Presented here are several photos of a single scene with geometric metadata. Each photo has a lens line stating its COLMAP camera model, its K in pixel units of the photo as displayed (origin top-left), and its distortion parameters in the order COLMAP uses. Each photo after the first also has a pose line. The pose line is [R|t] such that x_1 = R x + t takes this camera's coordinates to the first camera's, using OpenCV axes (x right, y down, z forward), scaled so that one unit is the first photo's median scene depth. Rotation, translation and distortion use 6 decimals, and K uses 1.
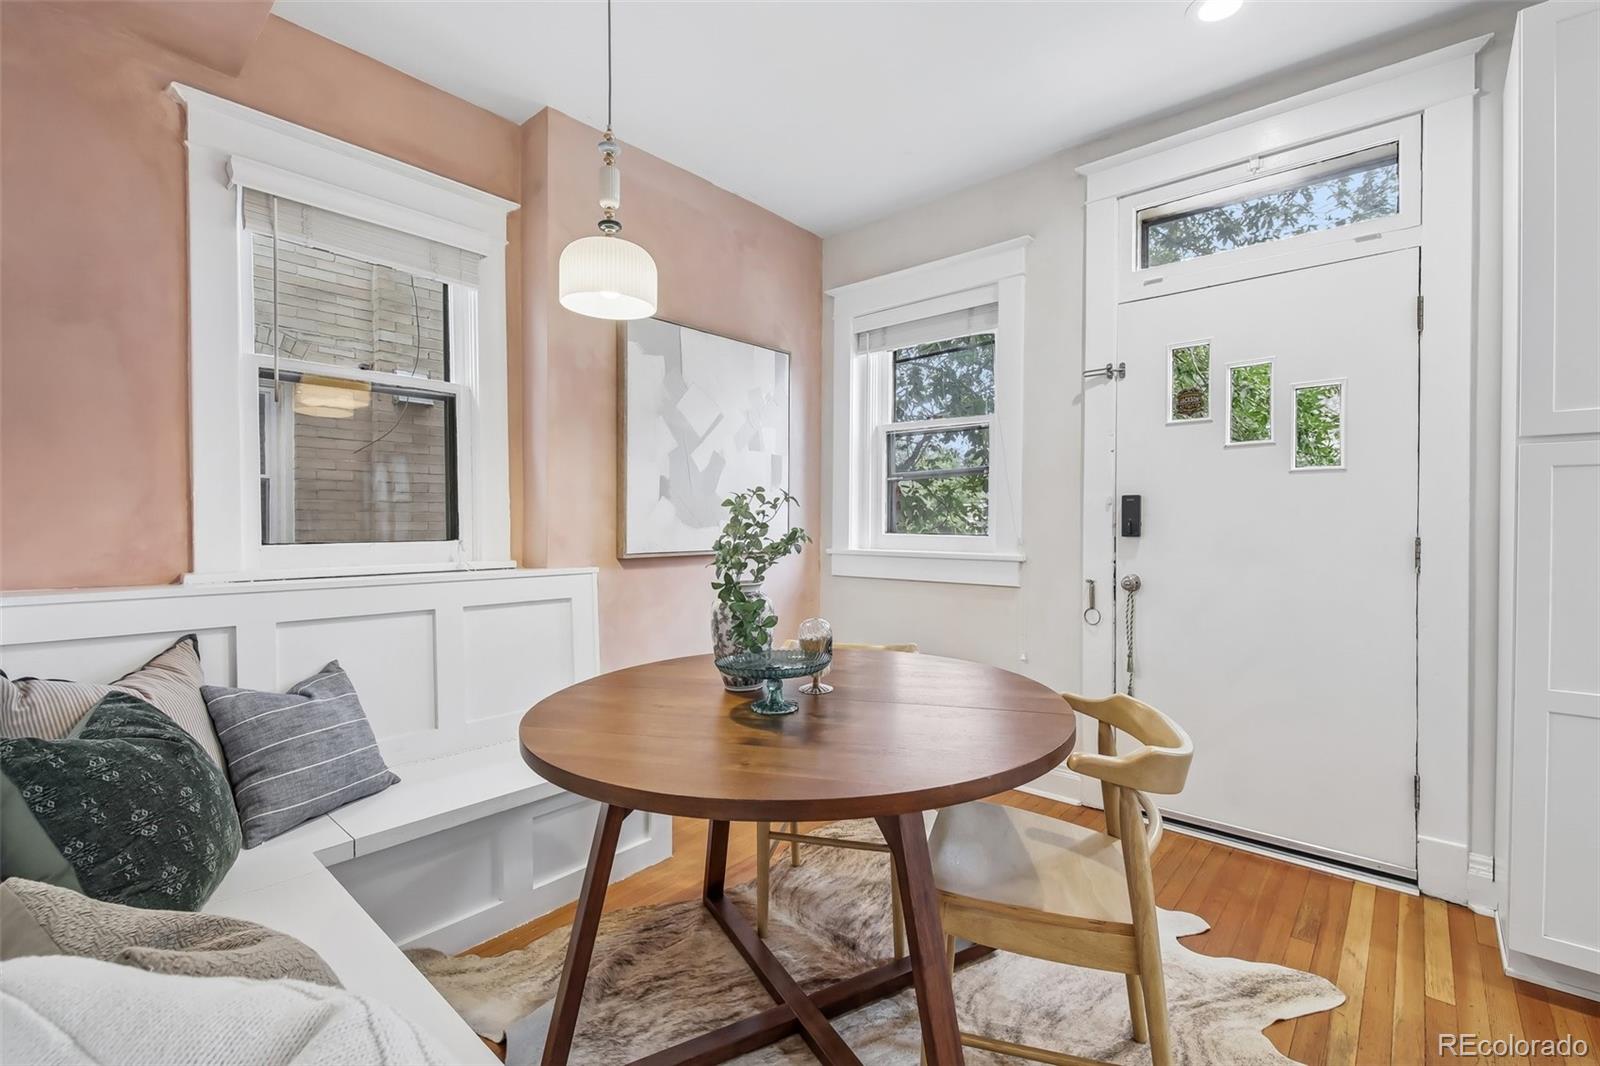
lens RADIAL K [[711.1, 0, 799.8], [0, 711.1, 539.1], [0, 0, 1]] dist [0.005593, -0.006209]
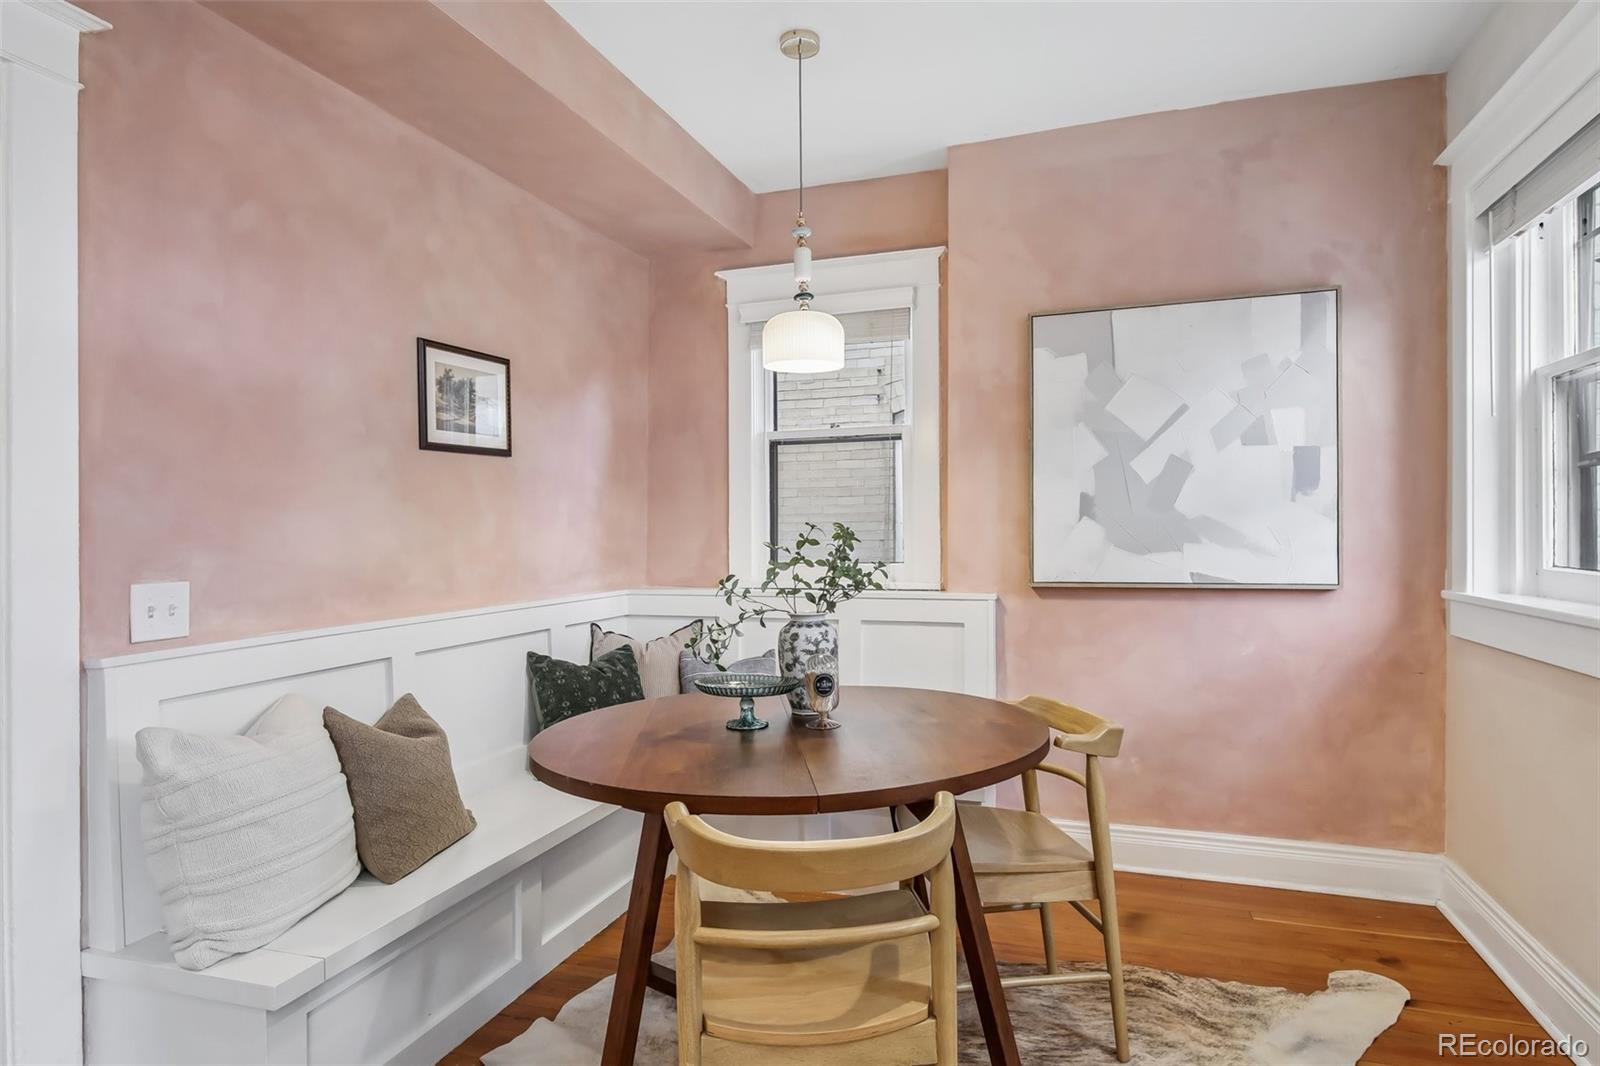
lens RADIAL K [[878.1, 0, 799.7], [0, 878.1, 532.1], [0, 0, 1]] dist [-0.003570, -0.000130]
pose [[0.374972, -0.007695, -0.927004, 0.656249], [-0.011171, 0.999855, -0.012818, -0.023947], [0.926969, 0.015162, 0.374832, 0.286521]]
